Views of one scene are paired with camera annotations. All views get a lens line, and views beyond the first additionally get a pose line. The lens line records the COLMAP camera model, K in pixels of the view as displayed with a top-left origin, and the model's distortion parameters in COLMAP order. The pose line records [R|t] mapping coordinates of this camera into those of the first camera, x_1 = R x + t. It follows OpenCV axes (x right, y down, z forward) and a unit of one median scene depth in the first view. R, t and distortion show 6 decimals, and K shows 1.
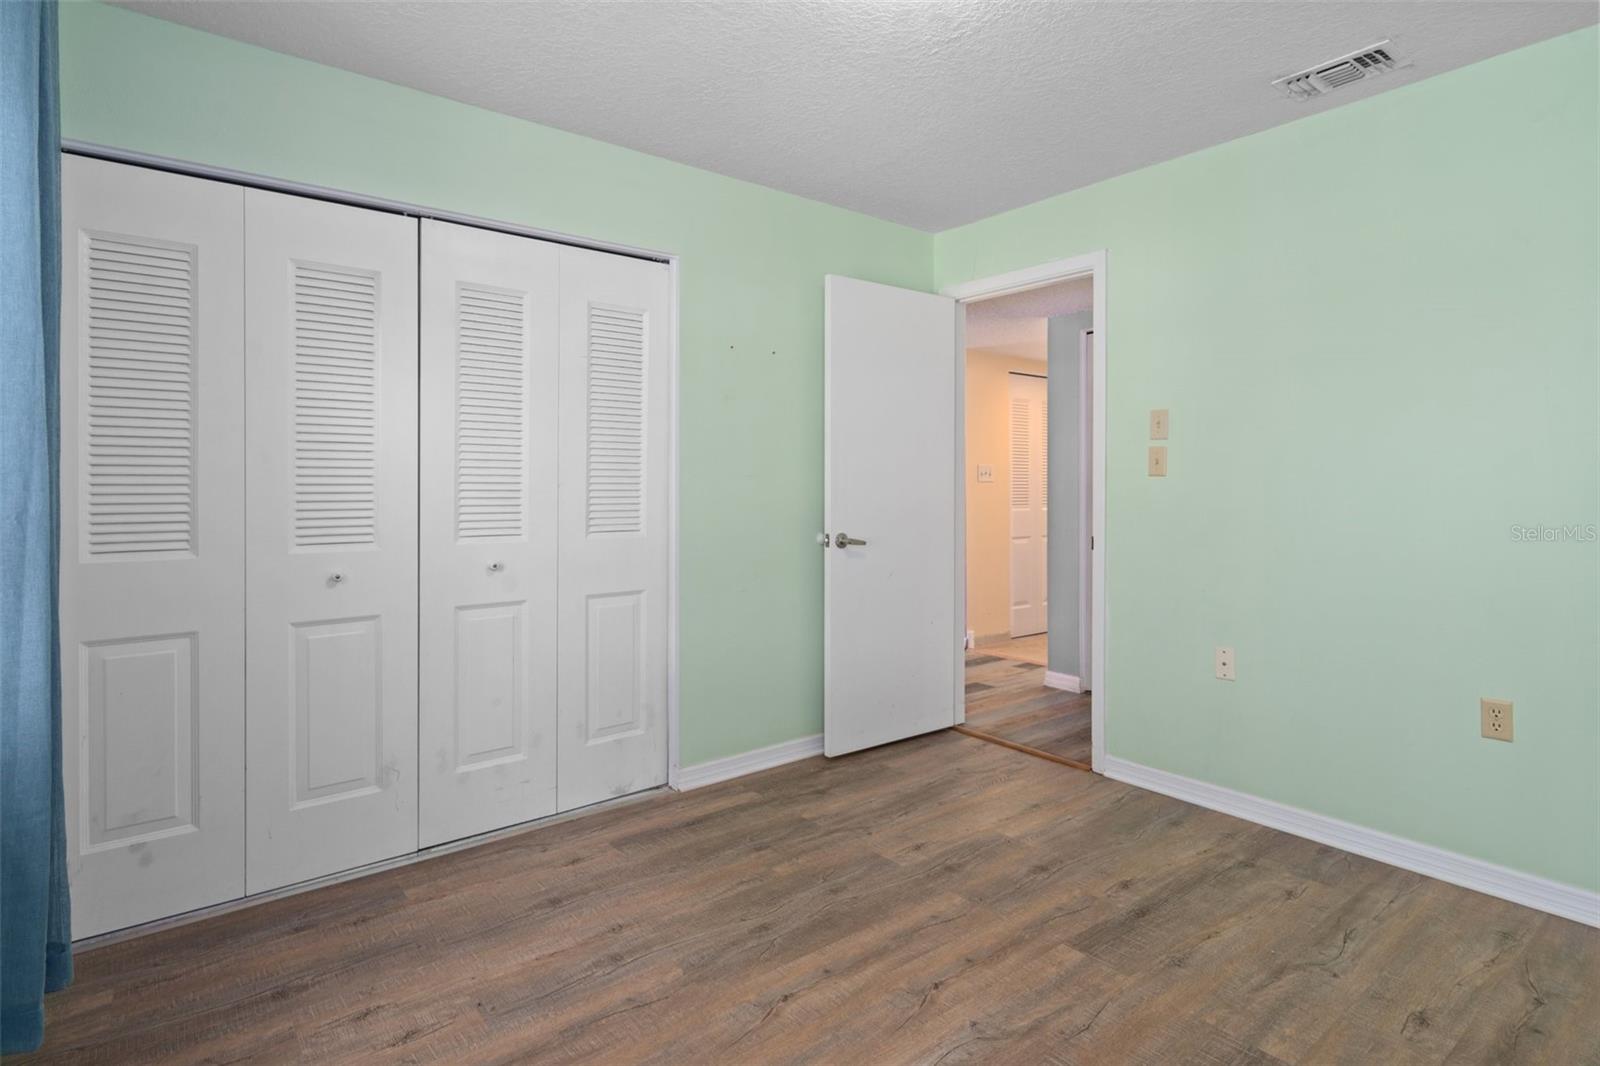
lens RADIAL K [[802.0, 0, 798.0], [0, 802.0, 488.3], [0, 0, 1]] dist [0.000851, 0.000460]
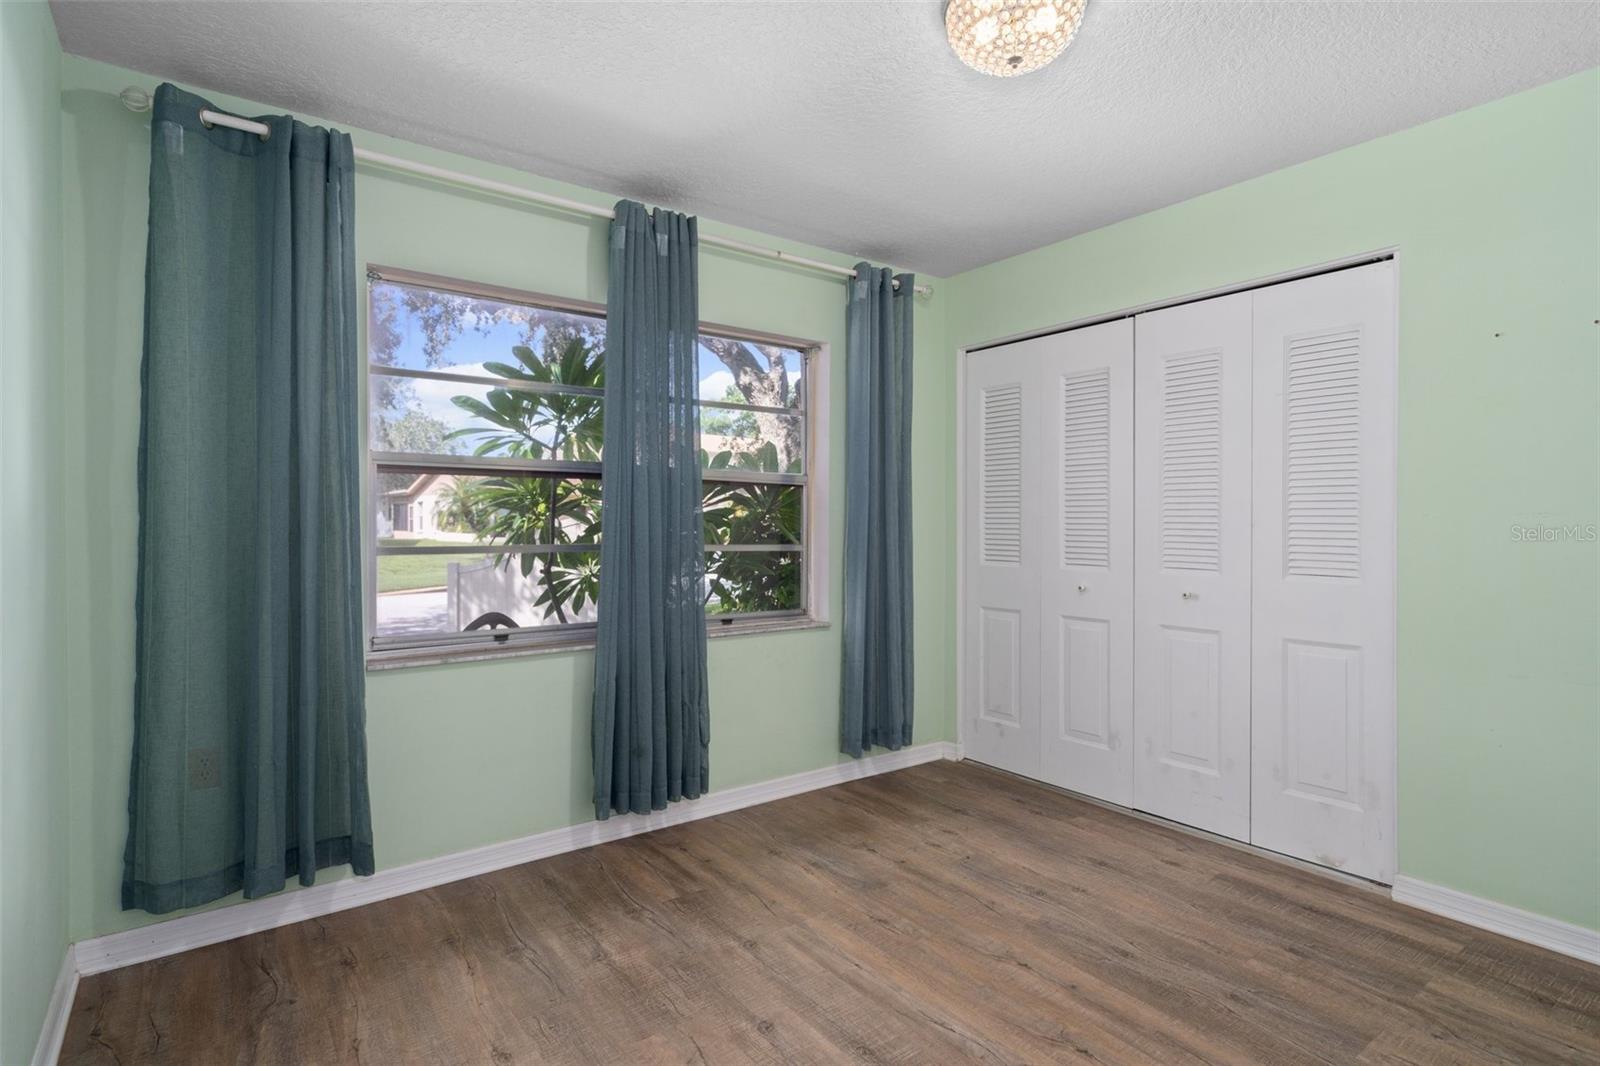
lens RADIAL K [[799.9, 0, 799.4], [0, 799.9, 524.7], [0, 0, 1]] dist [-0.002801, -0.000154]
pose [[-0.015714, 0.007933, -0.999845, 0.841141], [-0.002739, 0.999964, 0.007977, -0.012914], [0.999873, 0.002864, -0.015692, 0.501522]]
